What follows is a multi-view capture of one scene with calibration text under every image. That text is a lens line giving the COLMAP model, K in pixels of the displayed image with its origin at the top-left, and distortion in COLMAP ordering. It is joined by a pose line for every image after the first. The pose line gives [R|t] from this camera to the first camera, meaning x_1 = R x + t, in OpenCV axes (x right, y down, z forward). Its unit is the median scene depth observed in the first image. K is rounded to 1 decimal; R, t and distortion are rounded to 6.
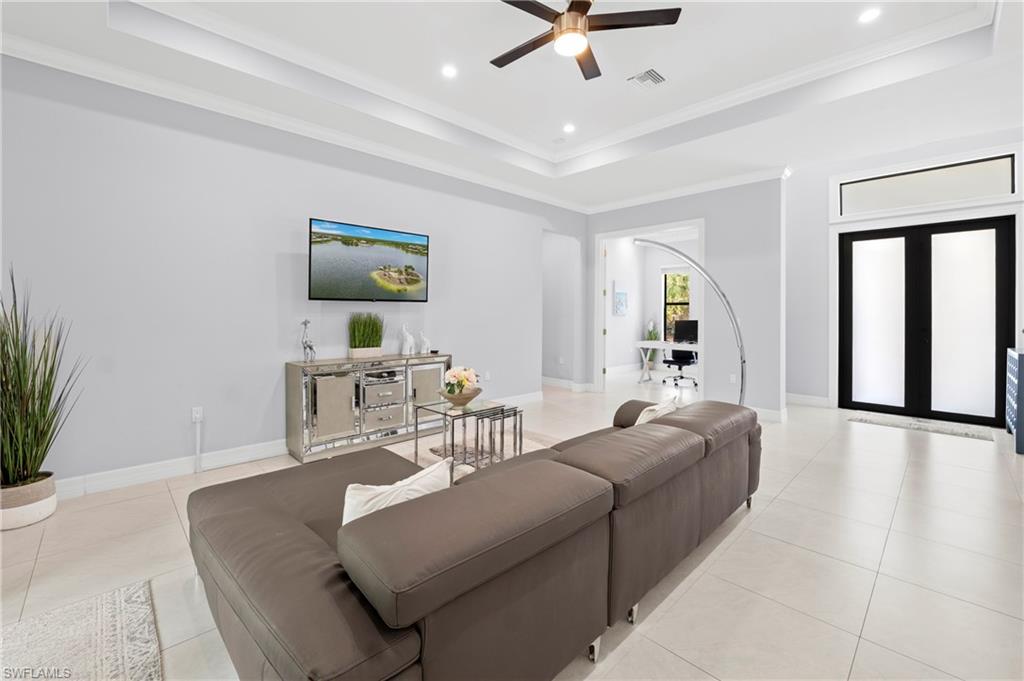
lens RADIAL K [[418.9, 0, 508.7], [0, 418.9, 315.1], [0, 0, 1]] dist [-0.010180, 0.000763]
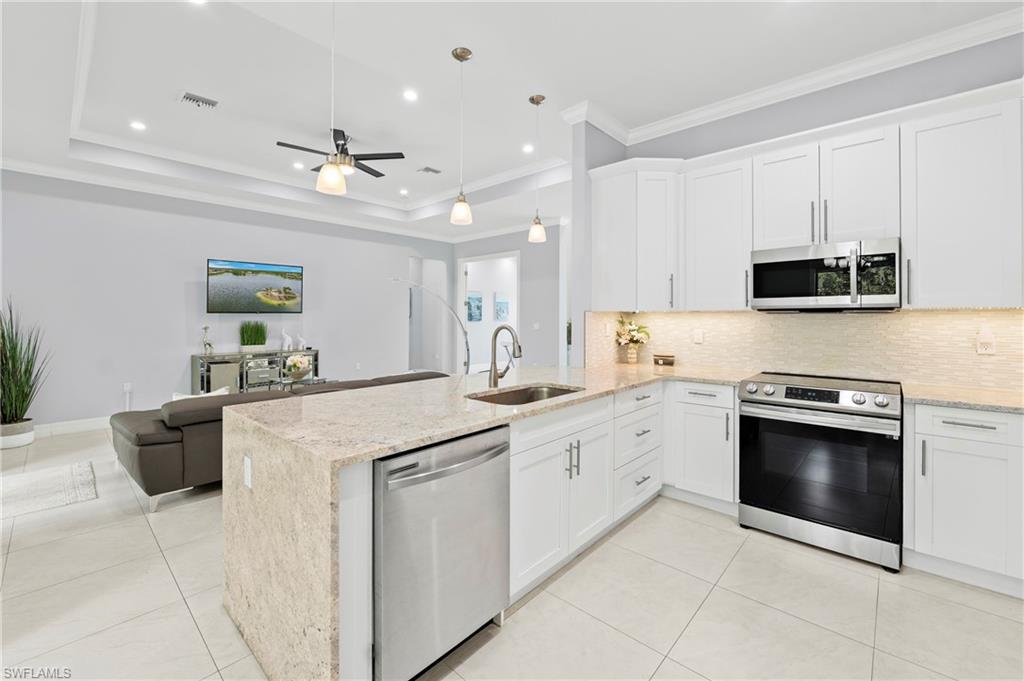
lens RADIAL K [[418.9, 0, 506.2], [0, 418.9, 312.6], [0, 0, 1]] dist [-0.010180, 0.000763]
pose [[0.998360, -0.005051, 0.057029, 0.451034], [0.005914, 0.999870, -0.014984, -0.007186], [-0.056946, 0.015296, 0.998260, -0.492041]]
